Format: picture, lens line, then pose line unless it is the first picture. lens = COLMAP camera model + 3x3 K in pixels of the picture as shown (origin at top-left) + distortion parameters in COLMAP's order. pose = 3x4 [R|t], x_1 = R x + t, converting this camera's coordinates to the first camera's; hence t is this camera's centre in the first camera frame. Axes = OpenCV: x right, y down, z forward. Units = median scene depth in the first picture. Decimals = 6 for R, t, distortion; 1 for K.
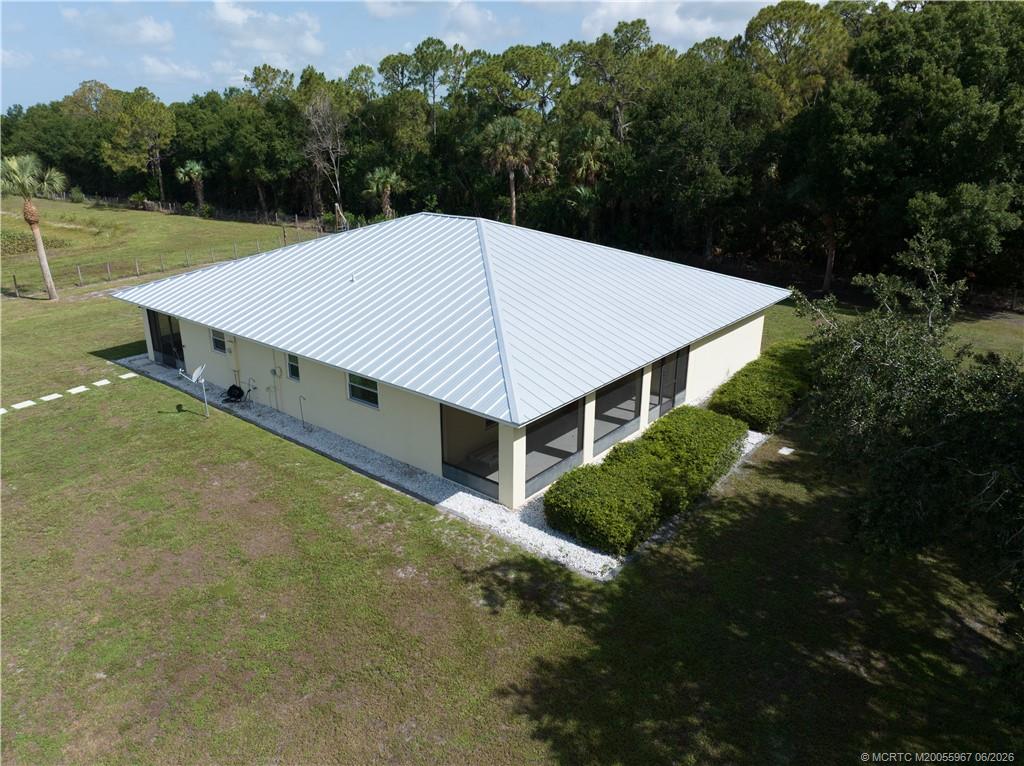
lens RADIAL K [[725.8, 0, 508.6], [0, 725.8, 366.4], [0, 0, 1]] dist [0.064702, -0.079444]
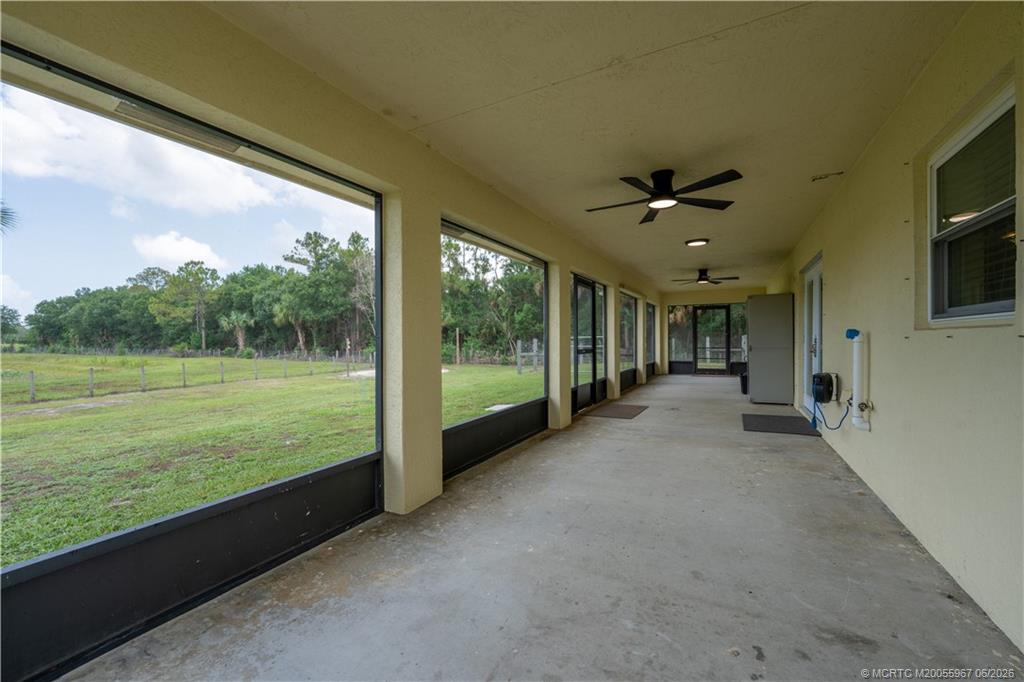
lens RADIAL K [[417.5, 0, 515.2], [0, 417.5, 338.6], [0, 0, 1]] dist [0.000964, -0.000100]
pose [[0.979157, -0.007521, 0.202963, -0.143030], [0.066328, 0.956364, -0.284549, -0.027615], [-0.191967, 0.292081, 0.936930, 0.327546]]
